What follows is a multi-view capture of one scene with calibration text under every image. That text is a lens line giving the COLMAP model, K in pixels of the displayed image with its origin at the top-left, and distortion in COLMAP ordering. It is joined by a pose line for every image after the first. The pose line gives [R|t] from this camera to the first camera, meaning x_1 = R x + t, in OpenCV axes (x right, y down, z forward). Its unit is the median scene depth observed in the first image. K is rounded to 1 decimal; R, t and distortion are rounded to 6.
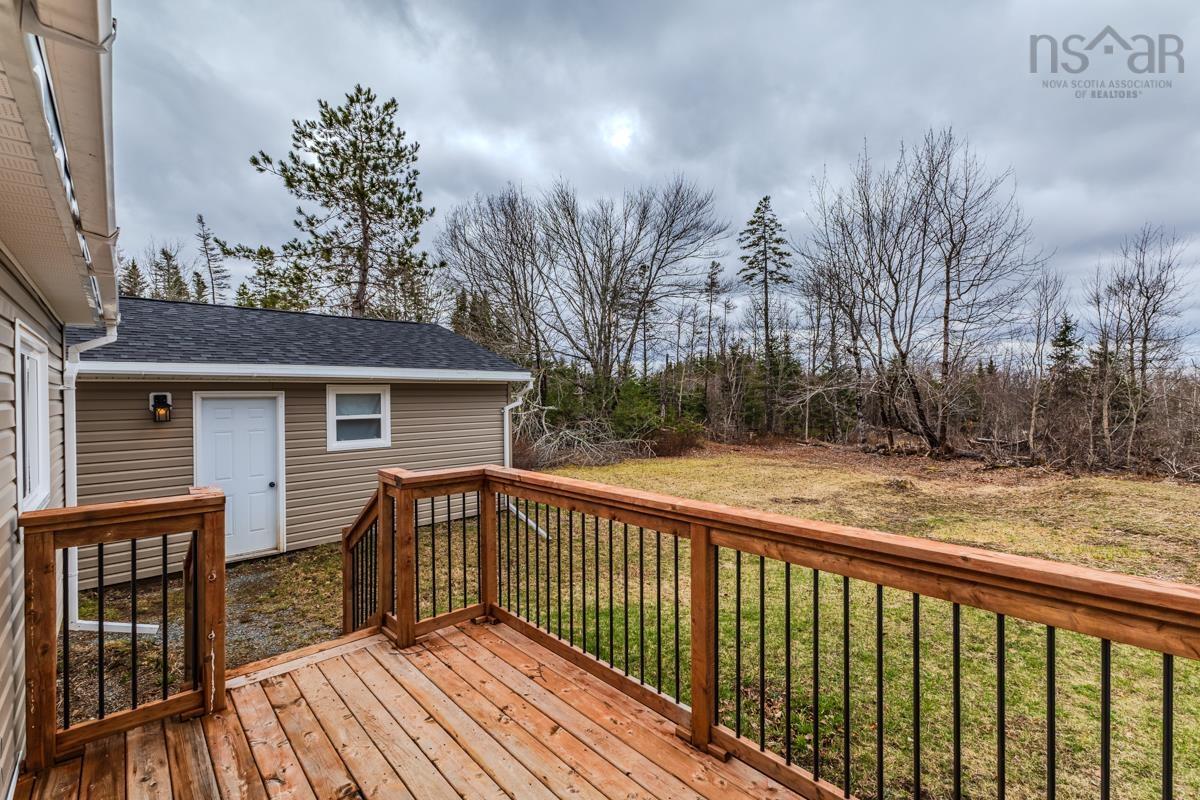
lens RADIAL K [[521.7, 0, 604.4], [0, 521.7, 398.3], [0, 0, 1]] dist [0.003580, 0.000035]
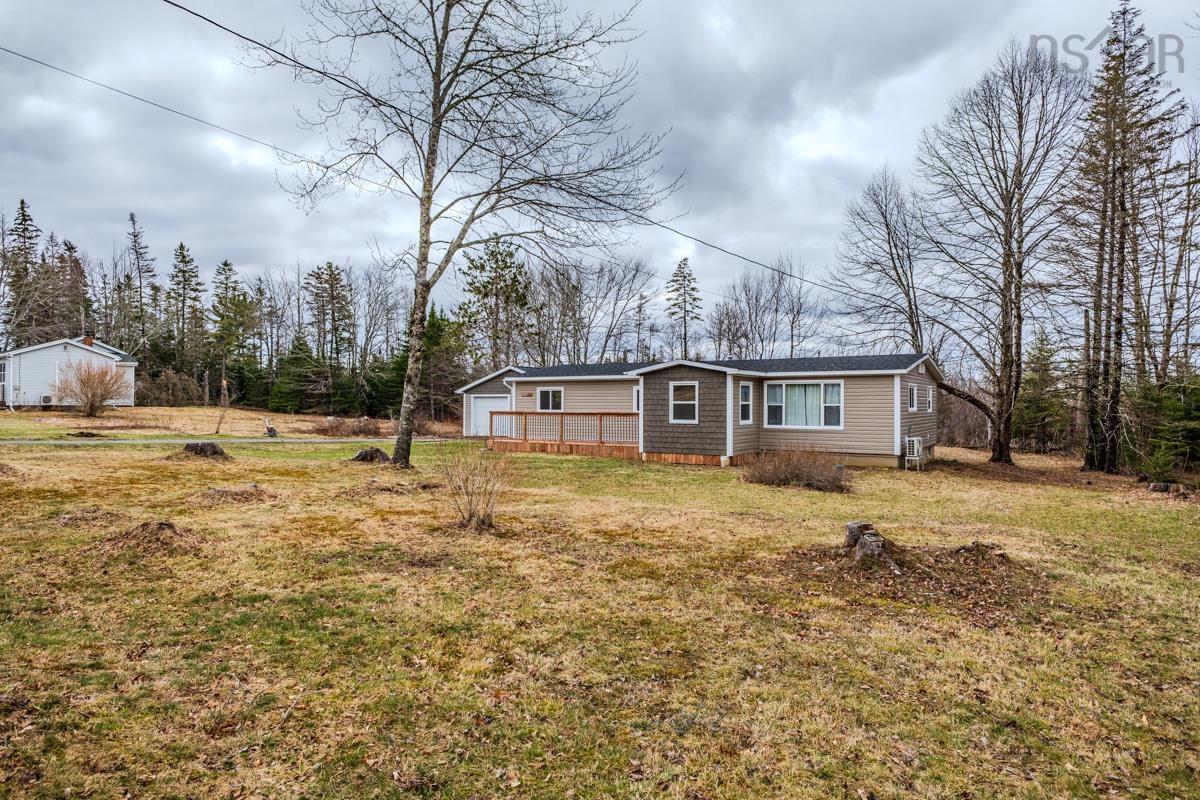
lens RADIAL K [[724.0, 0, 596.6], [0, 724.0, 401.1], [0, 0, 1]] dist [0.000745, -0.000156]
pose [[0.975016, 0.012163, 0.221803, -0.334152], [-0.009536, 0.999871, -0.012912, 0.020049], [-0.221932, 0.010474, 0.975006, -0.798483]]
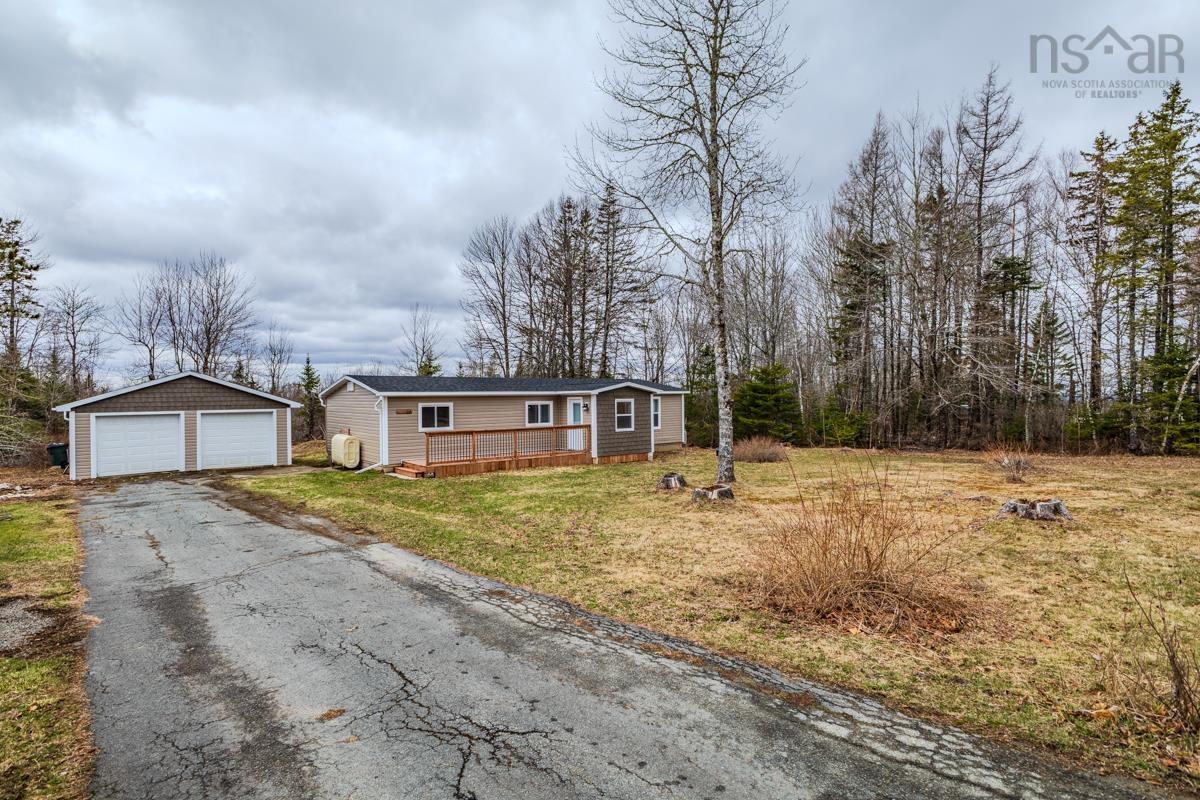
lens RADIAL K [[636.6, 0, 608.0], [0, 636.6, 403.9], [0, 0, 1]] dist [0.000952, -0.000246]
pose [[0.081433, -0.004276, 0.996670, -0.820353], [0.019623, 0.999804, 0.002686, -0.001721], [-0.996486, 0.019339, 0.081501, -0.260980]]
